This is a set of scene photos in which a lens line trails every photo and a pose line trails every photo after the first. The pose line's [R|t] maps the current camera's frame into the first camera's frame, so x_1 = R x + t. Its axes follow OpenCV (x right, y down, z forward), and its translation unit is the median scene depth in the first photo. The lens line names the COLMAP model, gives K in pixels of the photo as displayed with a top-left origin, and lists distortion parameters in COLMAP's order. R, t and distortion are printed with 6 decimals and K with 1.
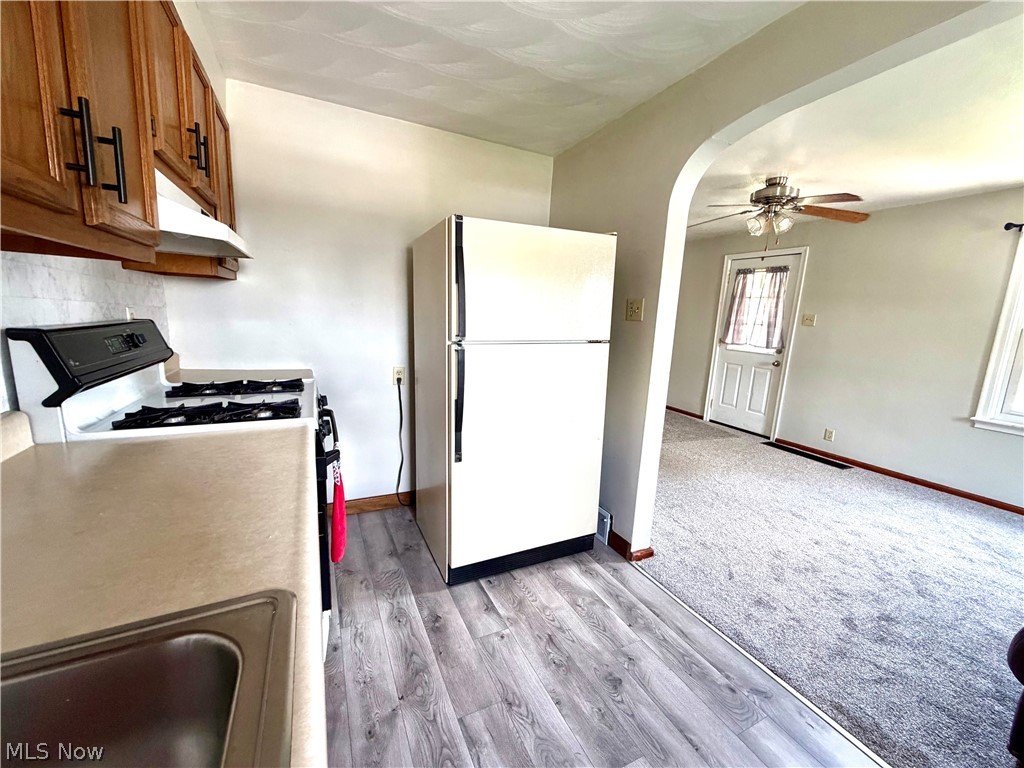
lens RADIAL K [[409.5, 0, 511.3], [0, 409.5, 384.0], [0, 0, 1]] dist [0.002897, 0.000412]
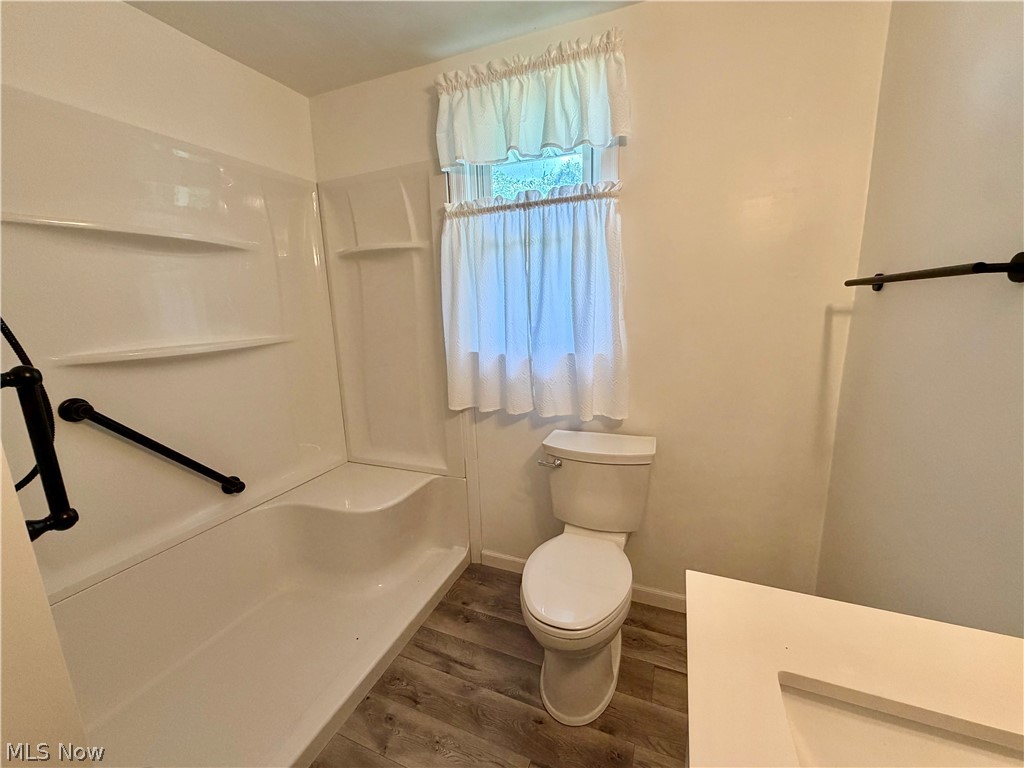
lens RADIAL K [[409.5, 0, 512.6], [0, 409.5, 384.9], [0, 0, 1]] dist [0.002897, 0.000412]
pose [[-0.739632, 0.104774, -0.664805, 0.433611], [-0.123054, 0.950102, 0.286641, -0.271105], [0.661666, 0.293816, -0.689834, 1.490879]]
